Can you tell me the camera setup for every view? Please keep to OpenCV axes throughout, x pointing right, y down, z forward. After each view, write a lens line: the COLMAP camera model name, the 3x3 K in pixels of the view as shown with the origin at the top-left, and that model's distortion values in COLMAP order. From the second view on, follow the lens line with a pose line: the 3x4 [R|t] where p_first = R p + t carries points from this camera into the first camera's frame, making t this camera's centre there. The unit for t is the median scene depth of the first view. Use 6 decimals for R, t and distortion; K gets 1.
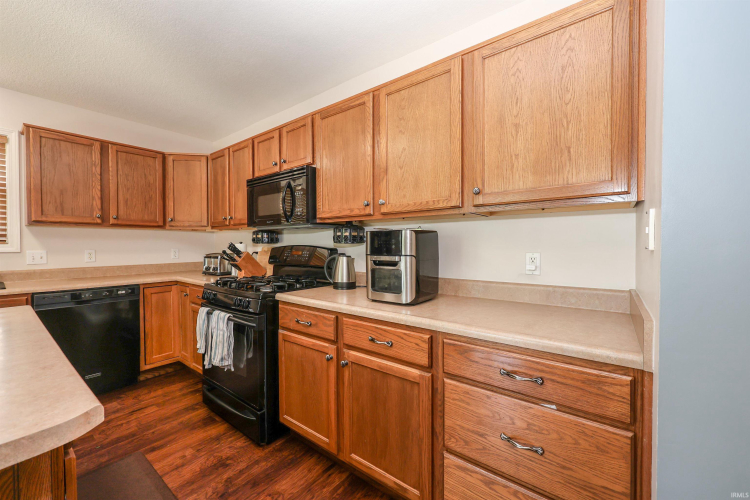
lens RADIAL K [[306.1, 0, 367.7], [0, 306.1, 247.0], [0, 0, 1]] dist [0.001218, 0.000647]
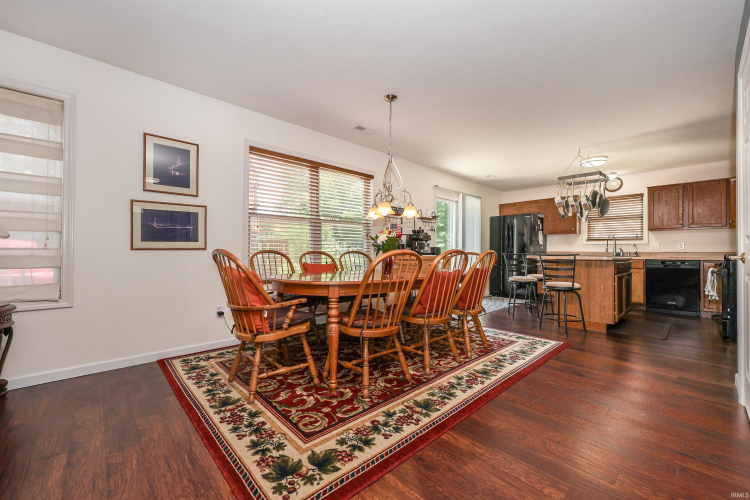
lens RADIAL K [[306.1, 0, 374.5], [0, 306.1, 247.0], [0, 0, 1]] dist [0.001218, 0.000647]
pose [[-0.149824, -0.022407, -0.988459, 1.992700], [-0.022047, 0.999570, -0.019317, 0.185783], [0.988467, 0.018899, -0.150254, -0.919346]]
